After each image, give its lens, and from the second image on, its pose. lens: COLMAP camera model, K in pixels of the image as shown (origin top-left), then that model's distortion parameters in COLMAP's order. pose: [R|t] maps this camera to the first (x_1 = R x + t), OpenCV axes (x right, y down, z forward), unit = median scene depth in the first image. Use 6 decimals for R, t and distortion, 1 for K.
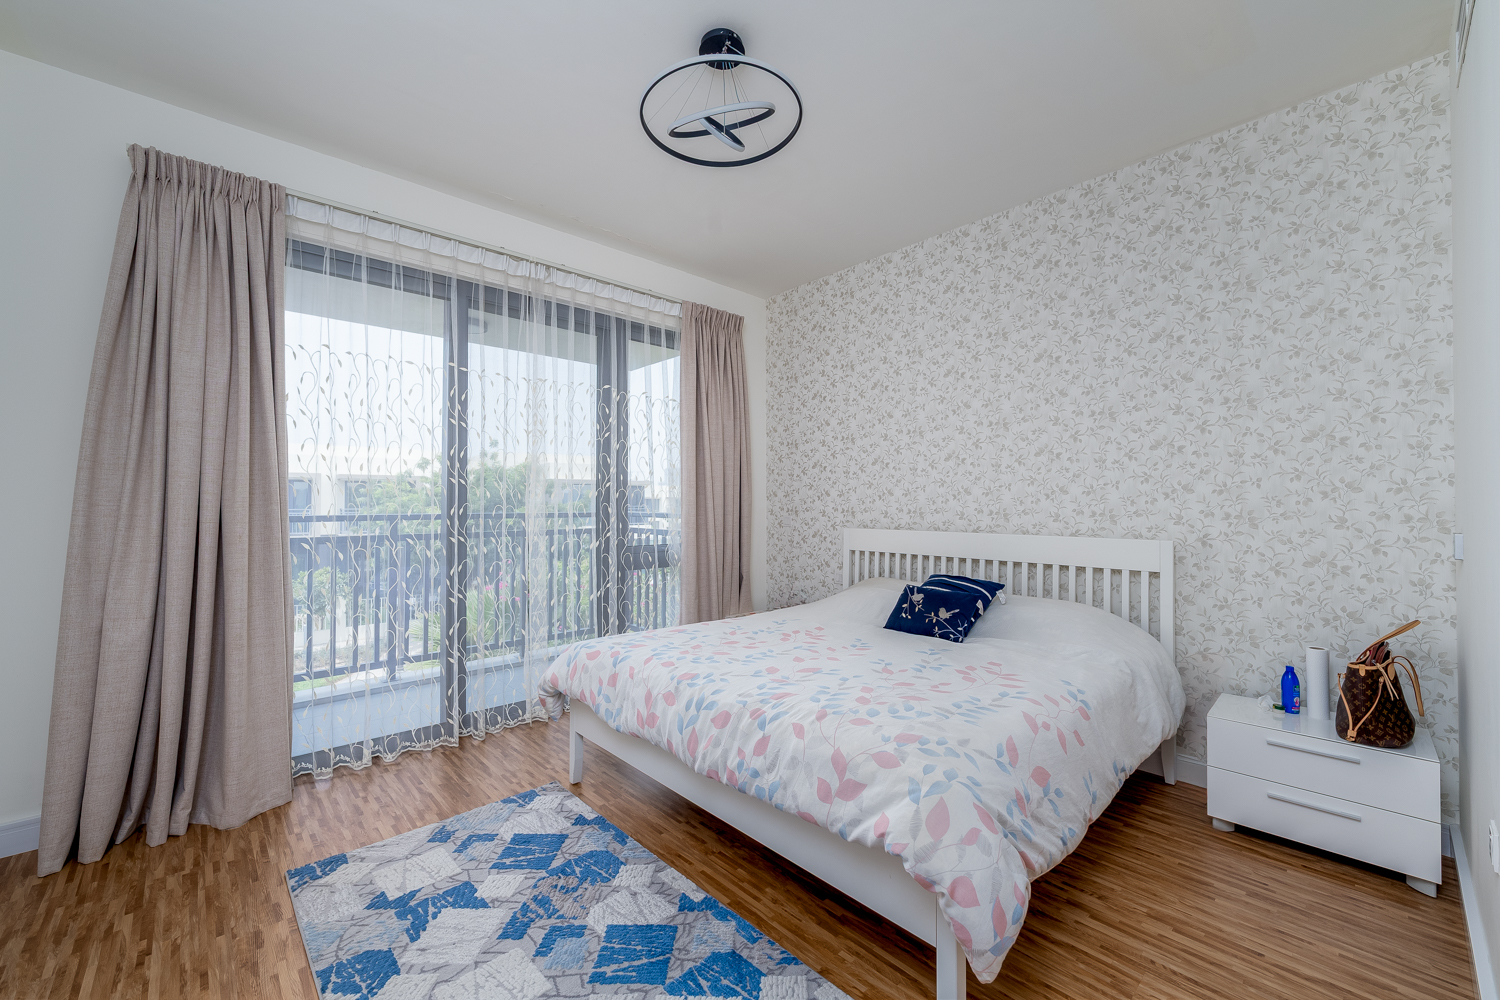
lens RADIAL K [[611.6, 0, 742.7], [0, 611.6, 501.4], [0, 0, 1]] dist [0.002404, 0.000646]
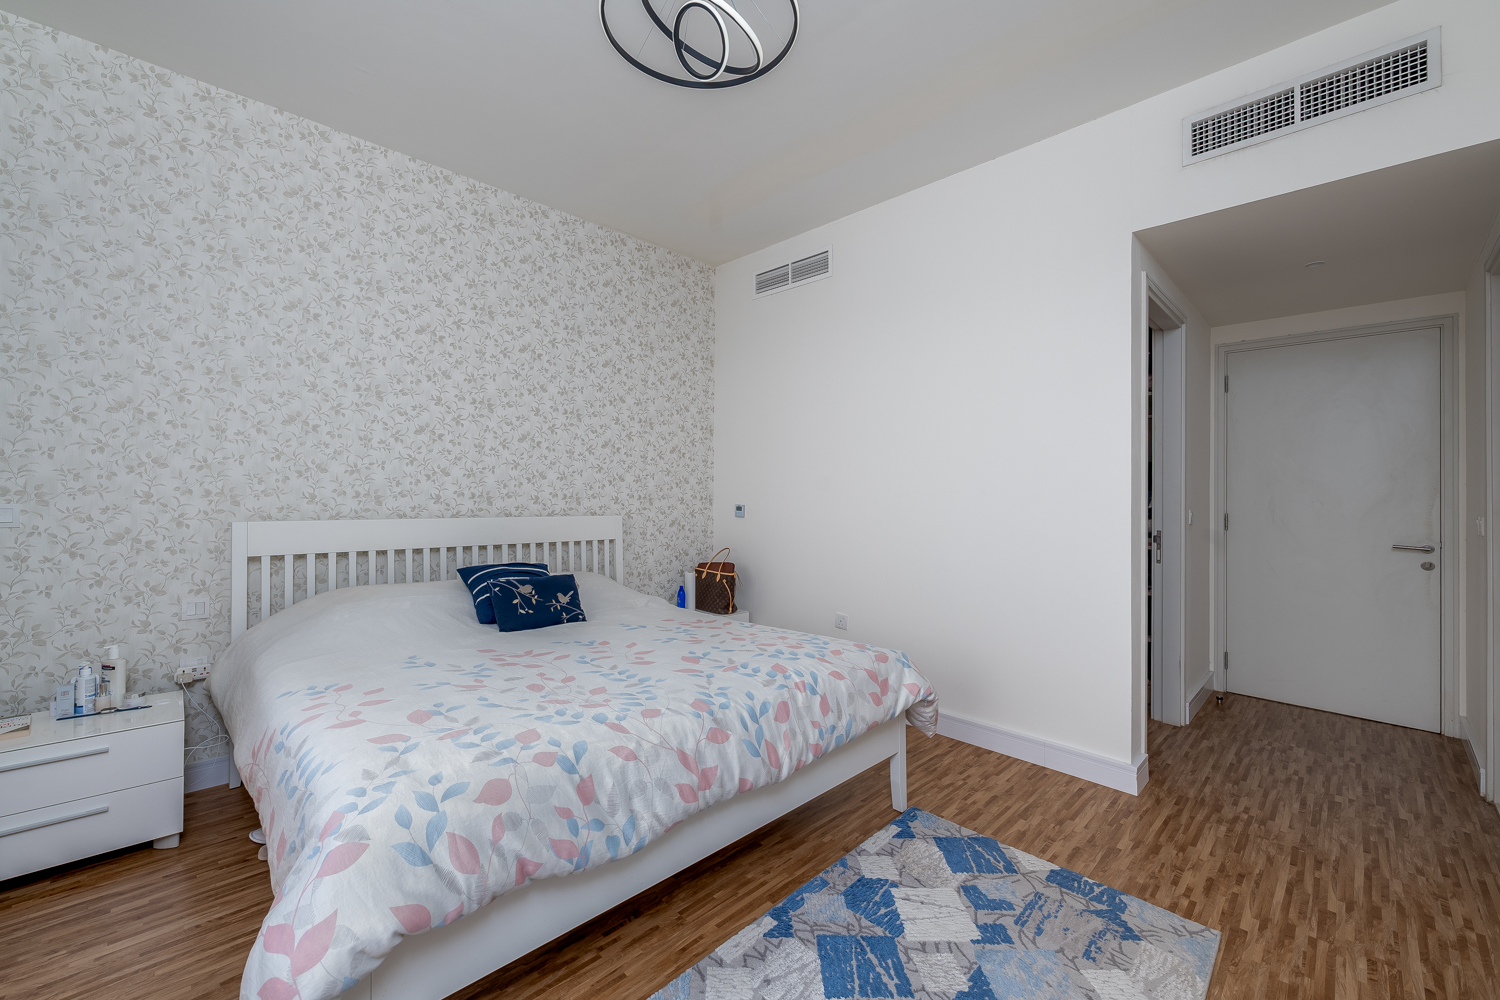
lens RADIAL K [[611.6, 0, 746.6], [0, 611.6, 488.2], [0, 0, 1]] dist [0.002404, 0.000646]
pose [[-0.050550, 0.000948, 0.998721, -0.635804], [-0.021672, 0.999763, -0.002046, -0.000398], [-0.998486, -0.021748, -0.050517, 0.704897]]
